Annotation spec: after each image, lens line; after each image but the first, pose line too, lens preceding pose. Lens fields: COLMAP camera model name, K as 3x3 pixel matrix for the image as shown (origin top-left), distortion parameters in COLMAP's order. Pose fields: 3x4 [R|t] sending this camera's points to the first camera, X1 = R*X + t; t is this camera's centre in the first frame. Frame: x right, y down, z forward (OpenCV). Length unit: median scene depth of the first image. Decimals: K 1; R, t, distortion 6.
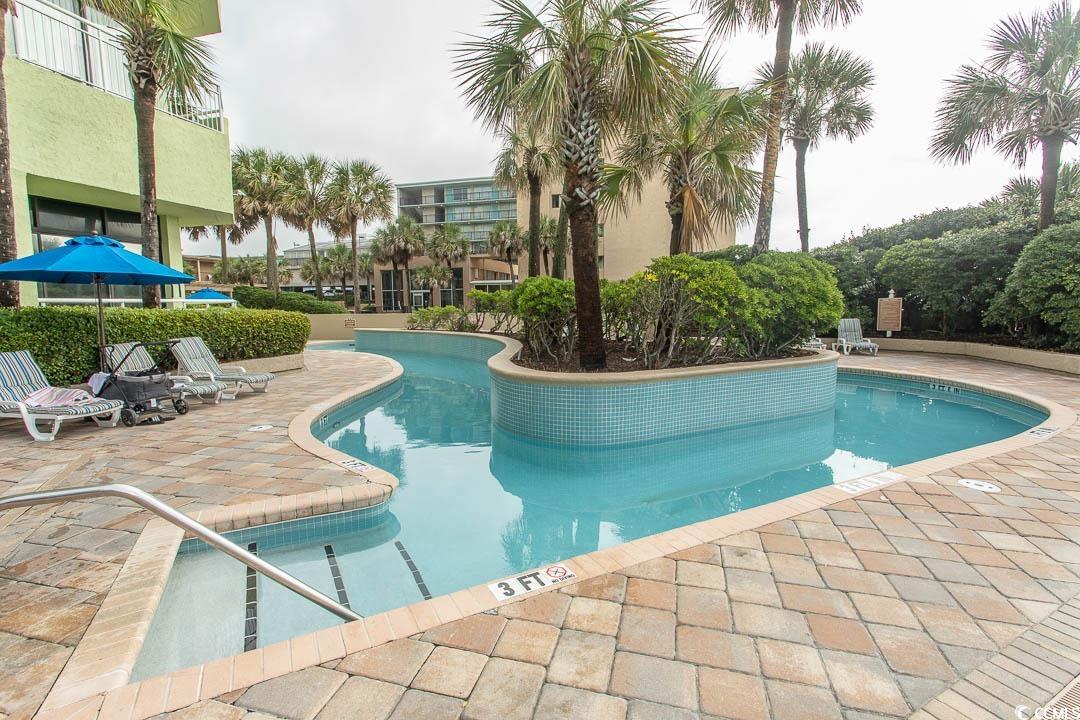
lens RADIAL K [[508.4, 0, 539.6], [0, 508.4, 360.5], [0, 0, 1]] dist [-0.000033, 0.001702]
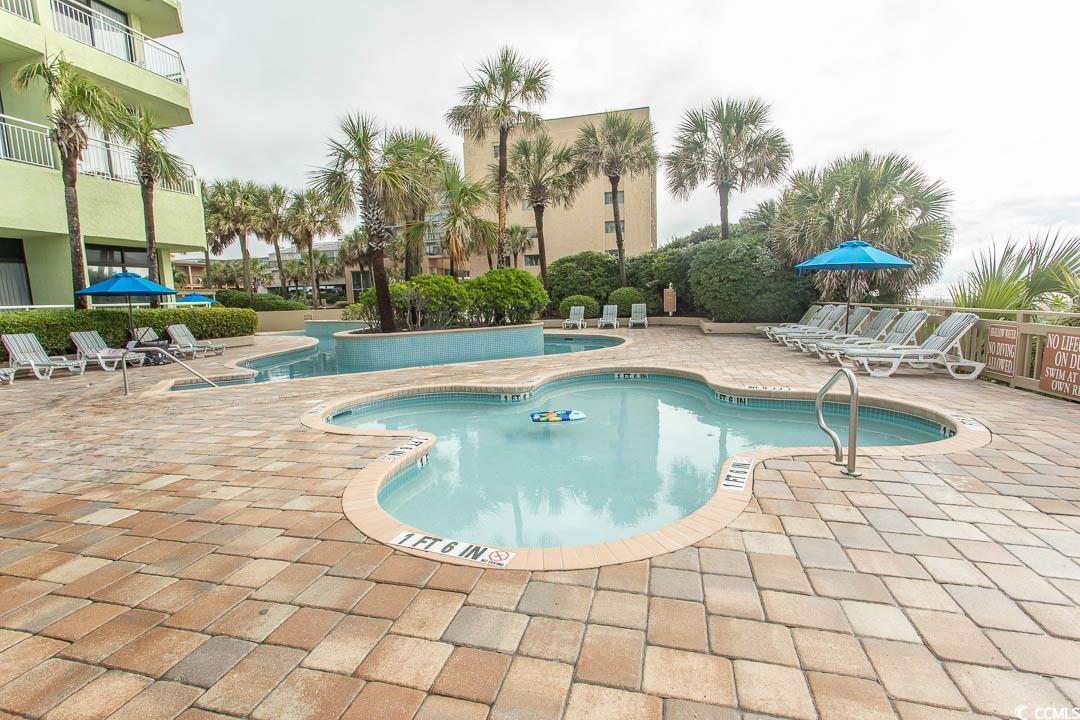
lens RADIAL K [[508.4, 0, 541.6], [0, 508.4, 359.4], [0, 0, 1]] dist [-0.000033, 0.001702]
pose [[0.999627, -0.026519, 0.006465, 0.470609], [0.026432, 0.999563, 0.013220, 0.072280], [-0.006813, -0.013044, 0.999892, -0.652249]]
